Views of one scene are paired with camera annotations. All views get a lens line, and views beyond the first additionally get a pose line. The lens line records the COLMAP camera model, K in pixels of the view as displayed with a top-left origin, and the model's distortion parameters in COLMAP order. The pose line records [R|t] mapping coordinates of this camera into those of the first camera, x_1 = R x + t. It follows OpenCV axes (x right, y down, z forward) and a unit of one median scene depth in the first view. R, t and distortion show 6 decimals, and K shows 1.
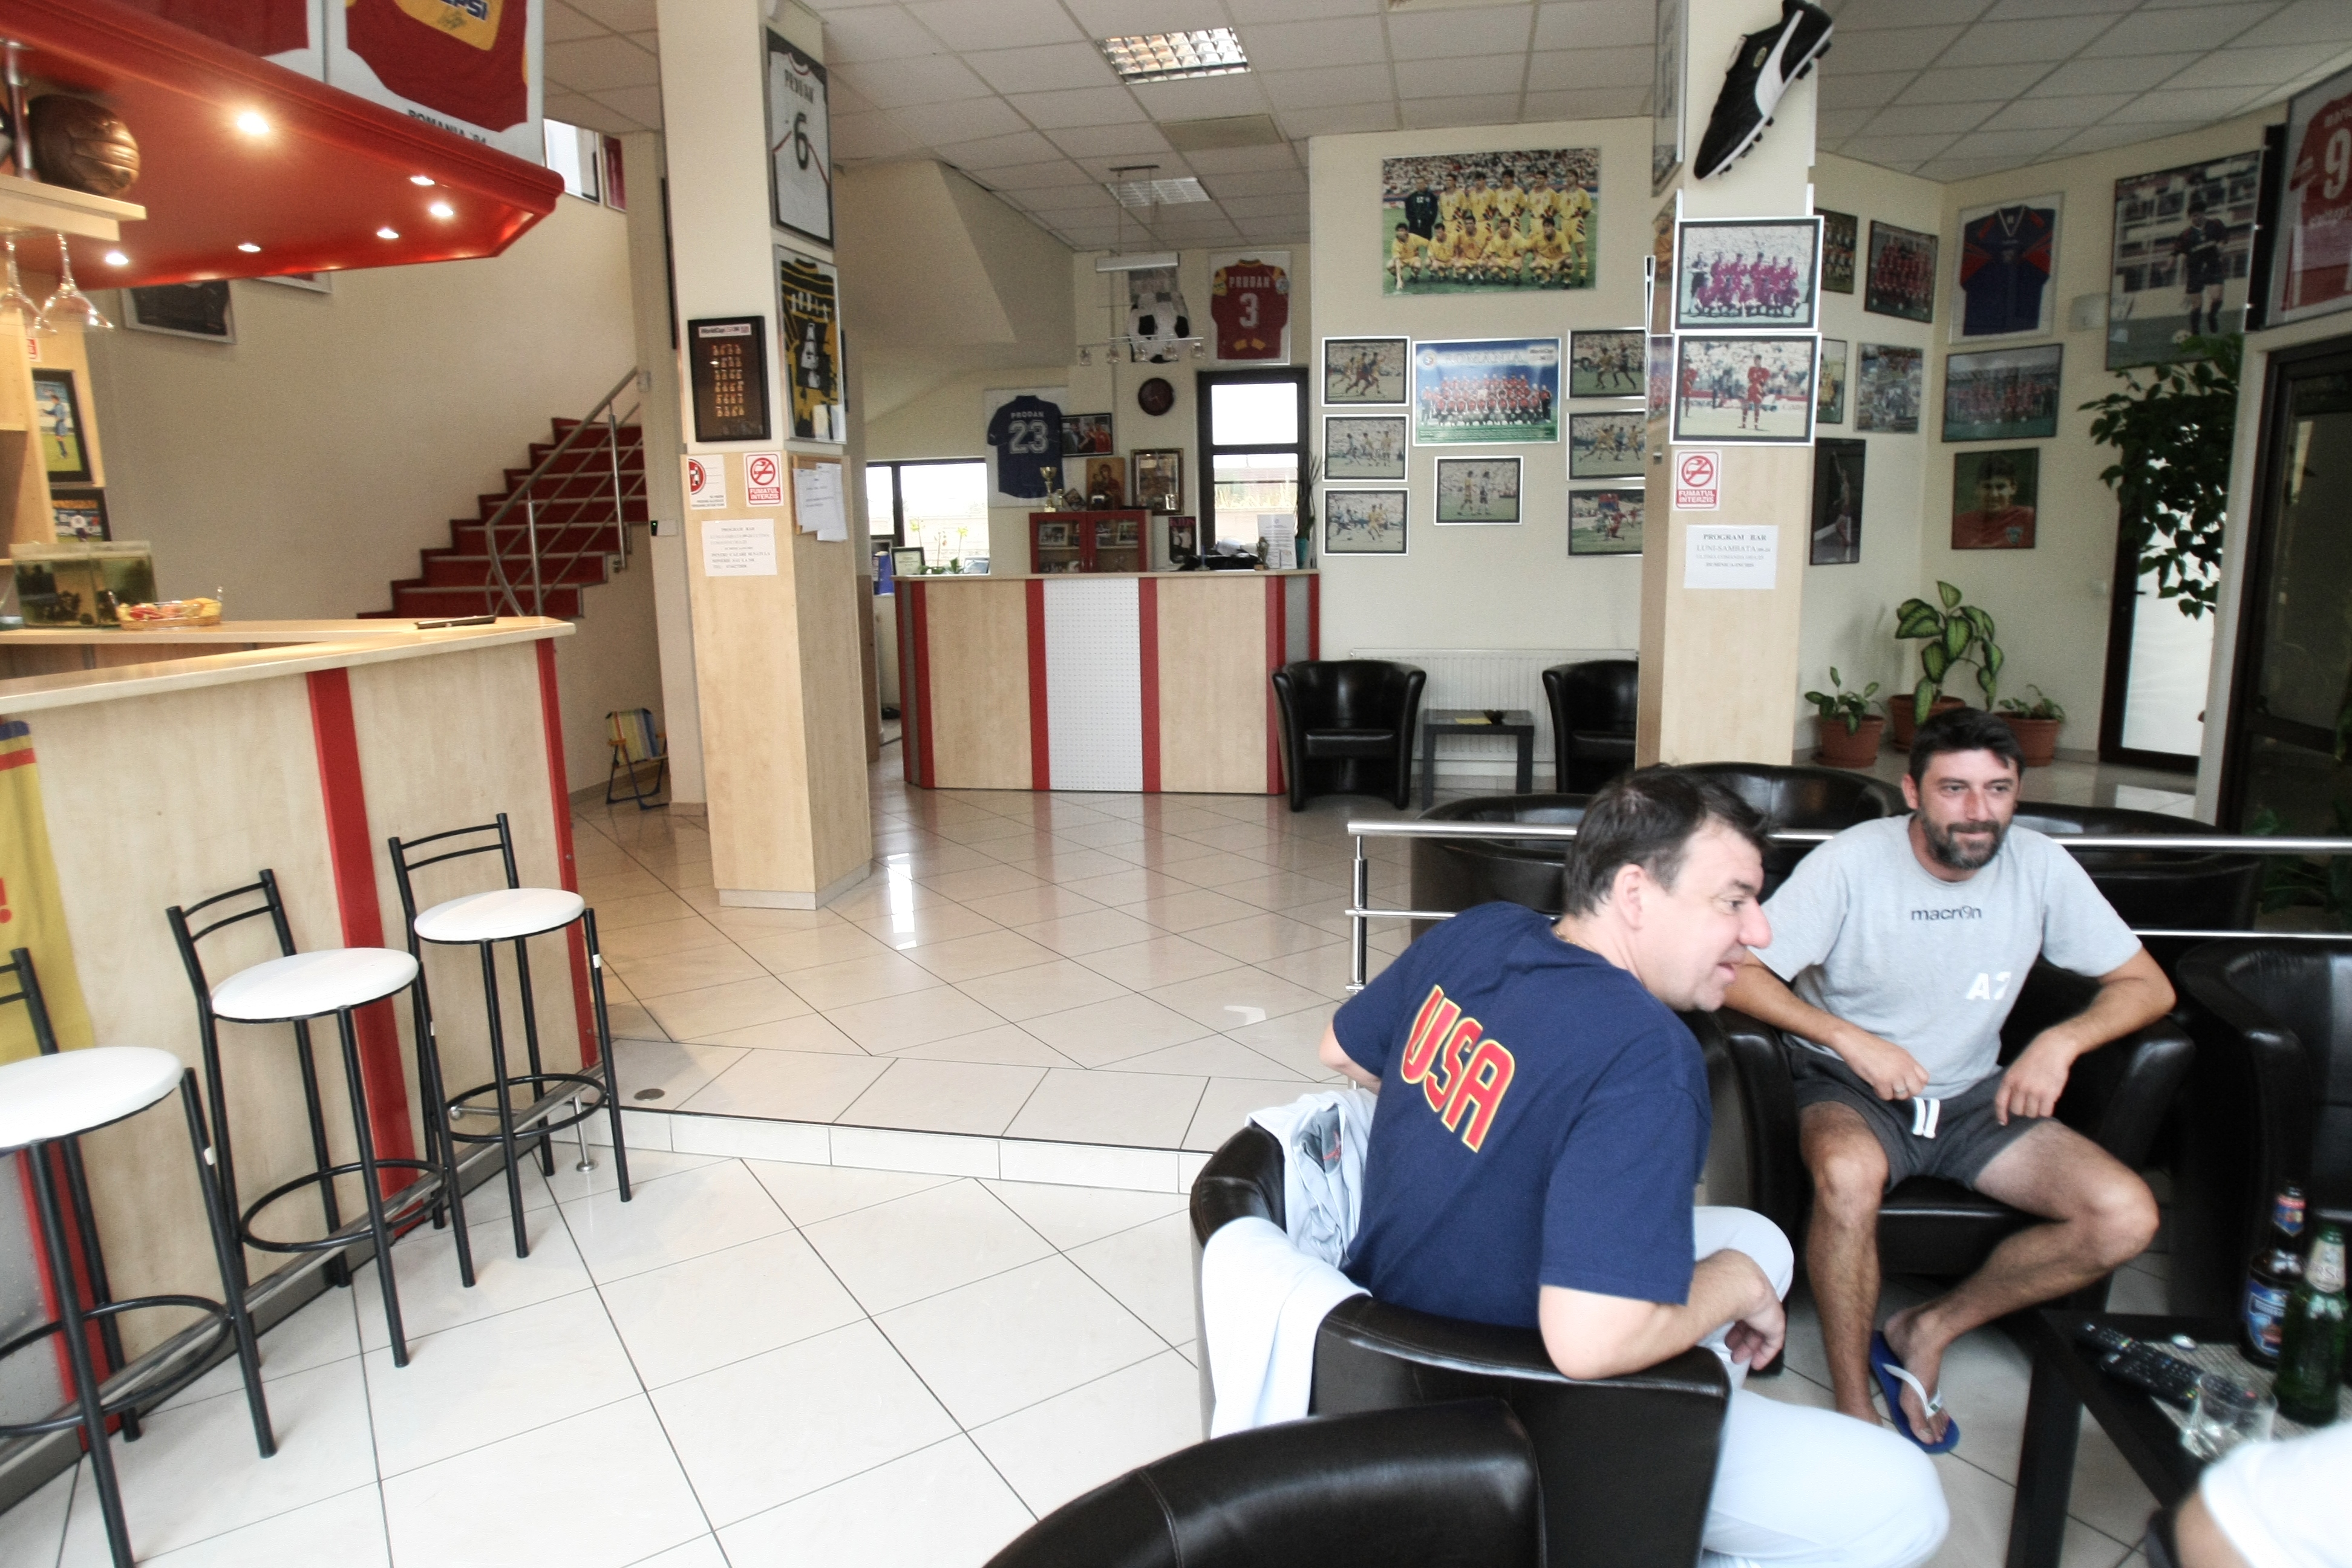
lens RADIAL K [[1363.4, 0, 1176.7], [0, 1363.4, 769.2], [0, 0, 1]] dist [-0.075164, 0.001303]
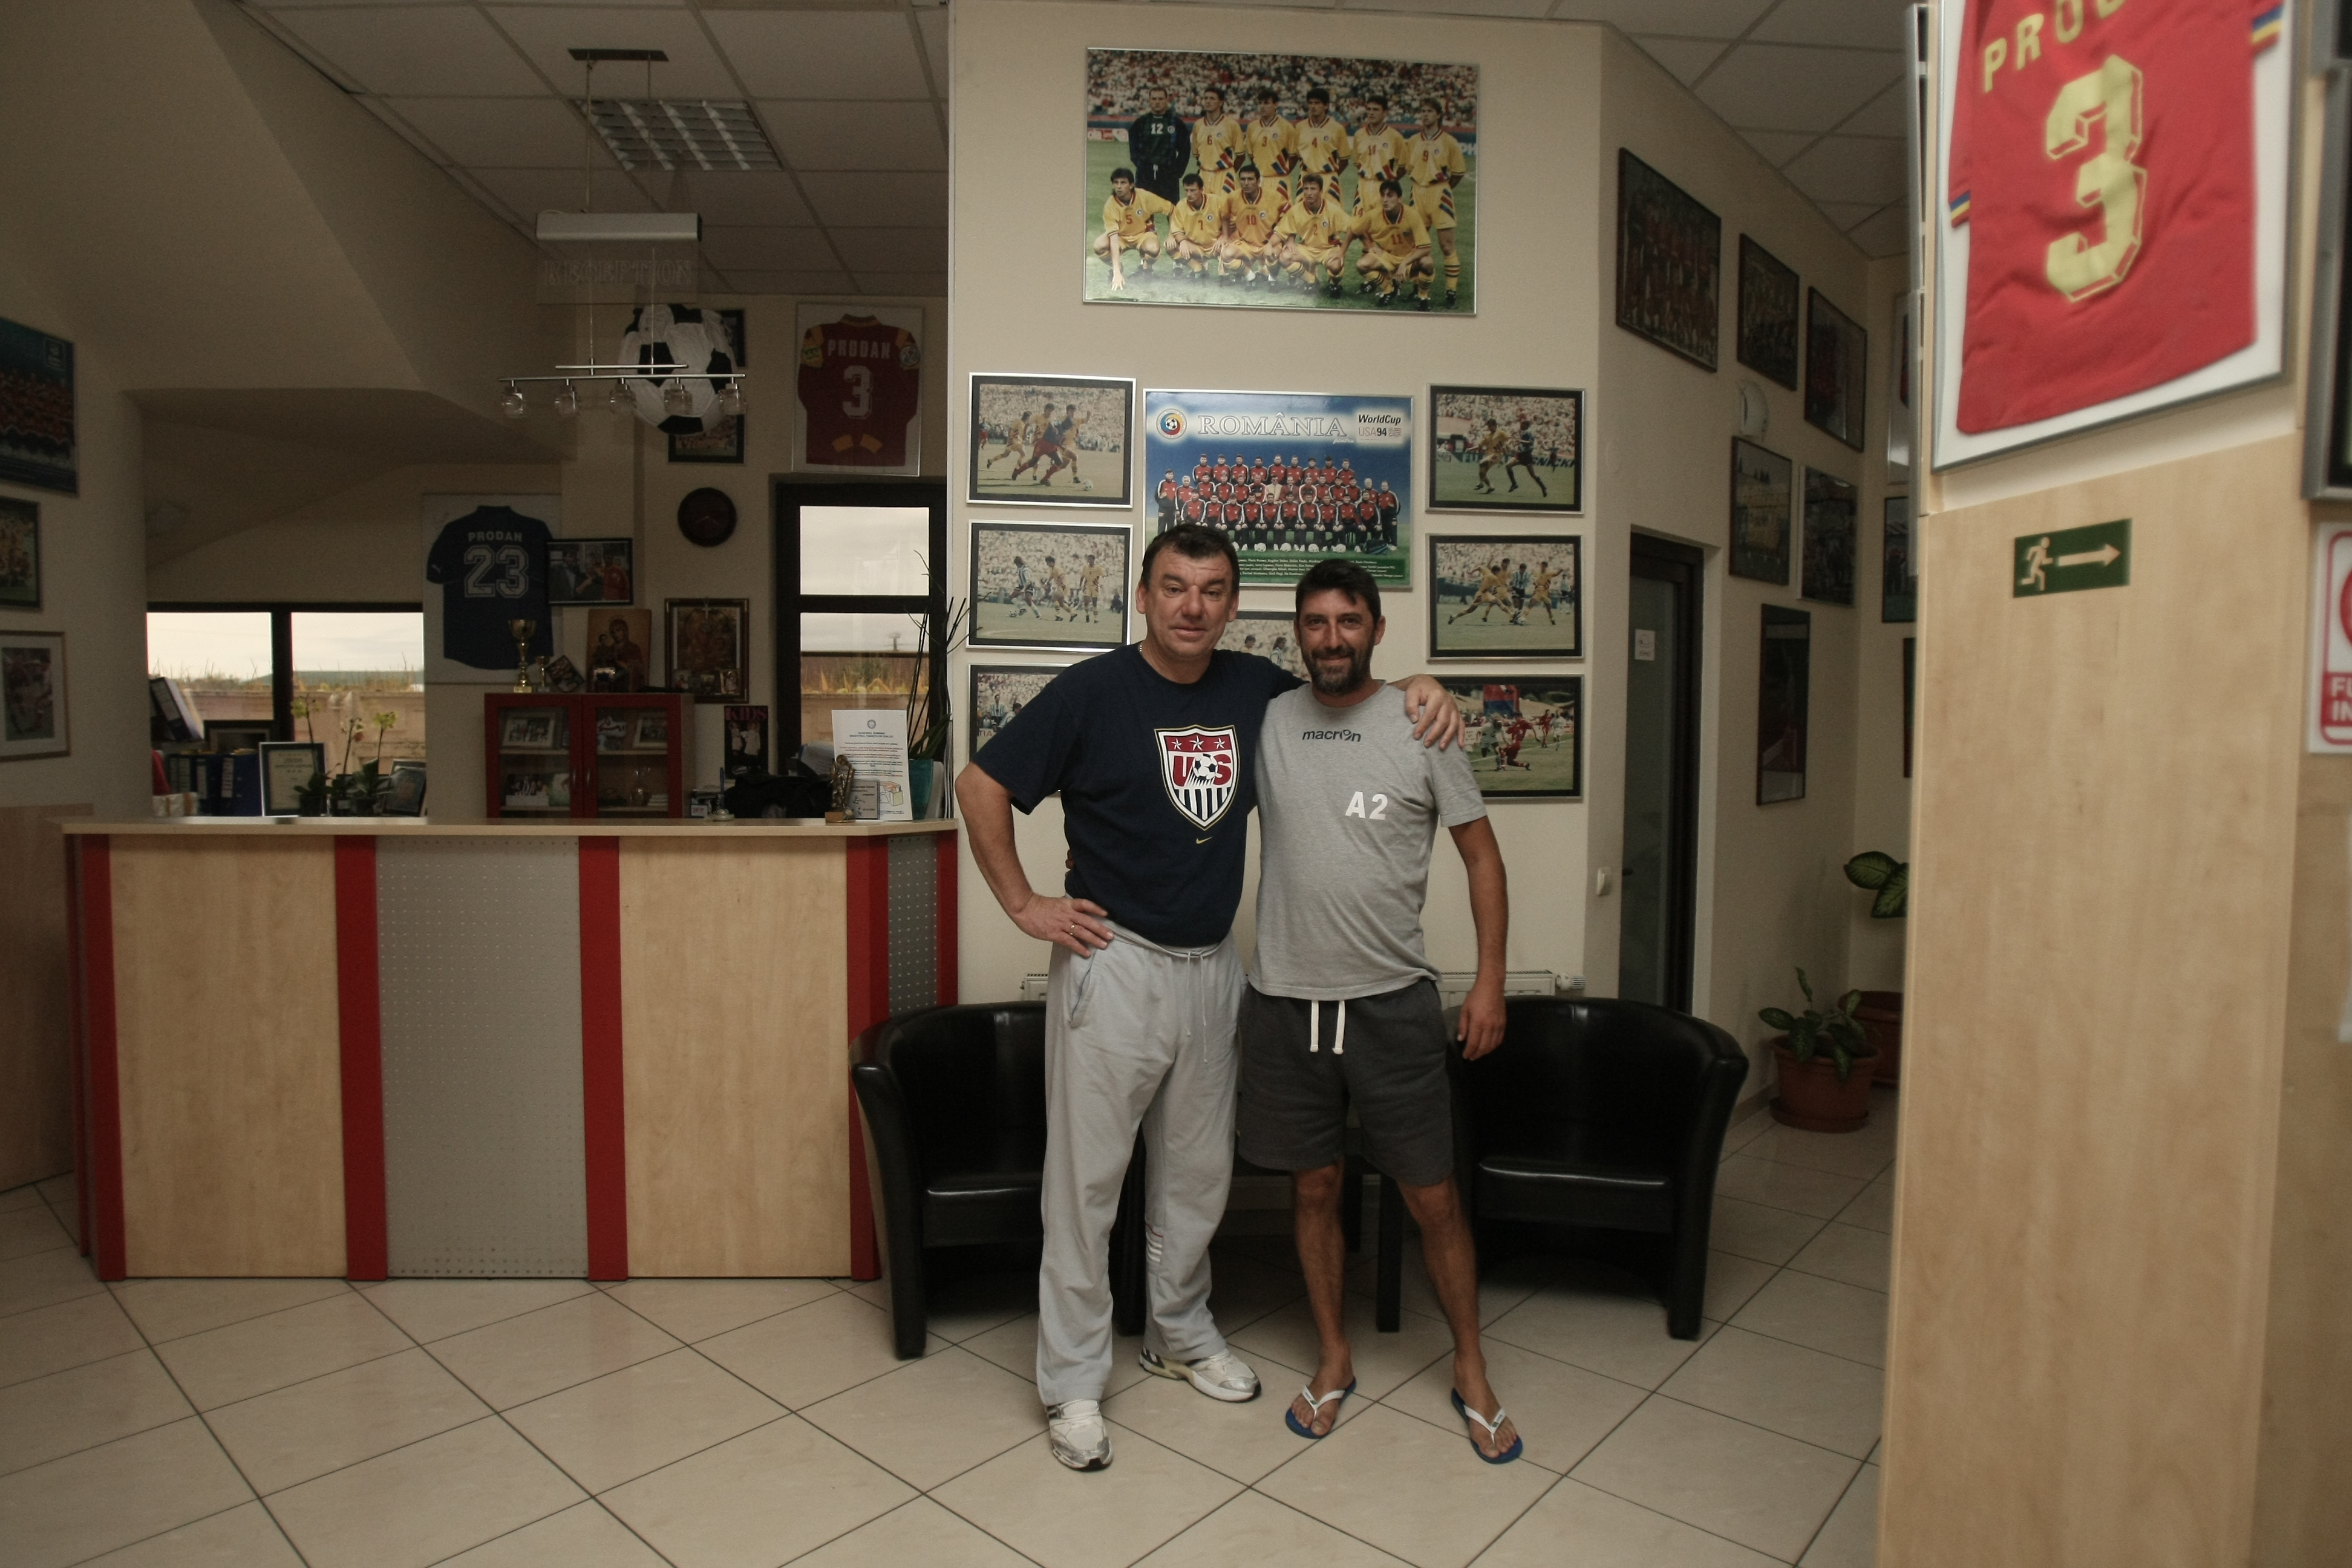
lens RADIAL K [[1363.4, 0, 1176.7], [0, 1363.4, 769.2], [0, 0, 1]] dist [-0.075164, 0.001303]
pose [[0.967767, 0.015314, 0.251381, 0.058314], [0.019151, 0.990785, -0.134083, -0.100085], [-0.251118, 0.134575, 0.958556, 0.514576]]
